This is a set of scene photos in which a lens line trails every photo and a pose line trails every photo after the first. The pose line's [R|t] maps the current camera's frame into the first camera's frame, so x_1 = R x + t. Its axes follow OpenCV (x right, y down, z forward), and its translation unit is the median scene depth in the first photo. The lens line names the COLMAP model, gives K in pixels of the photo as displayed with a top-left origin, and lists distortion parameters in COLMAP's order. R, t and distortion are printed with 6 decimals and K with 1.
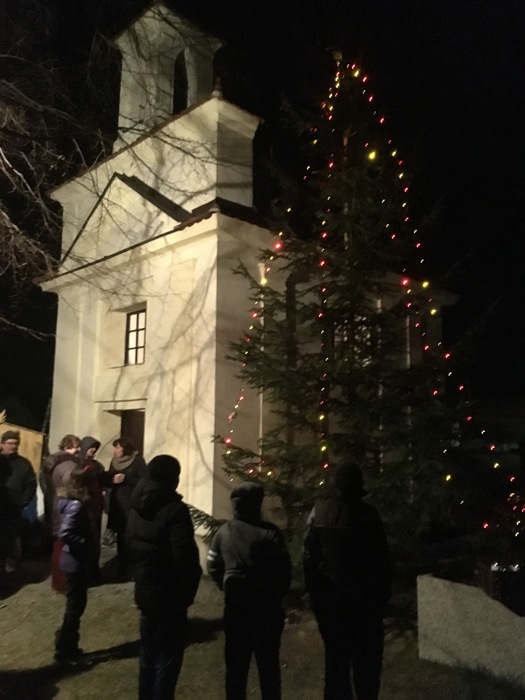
lens RADIAL K [[590.4, 0, 264.2], [0, 590.4, 350.9], [0, 0, 1]] dist [0.052096, -0.066133]
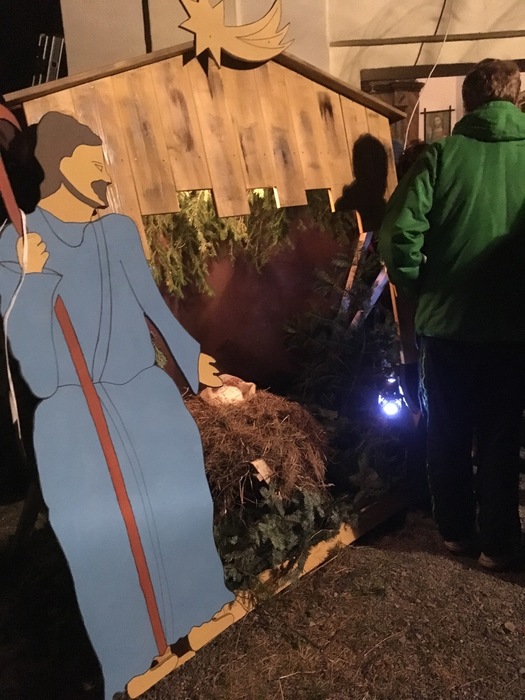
lens RADIAL K [[590.4, 0, 263.5], [0, 590.4, 351.1], [0, 0, 1]] dist [0.052096, -0.066133]
pose [[0.721634, -0.203355, 0.661734, -0.666278], [-0.033840, 0.944378, 0.327116, 0.164443], [-0.691448, -0.258451, 0.674614, 0.856668]]
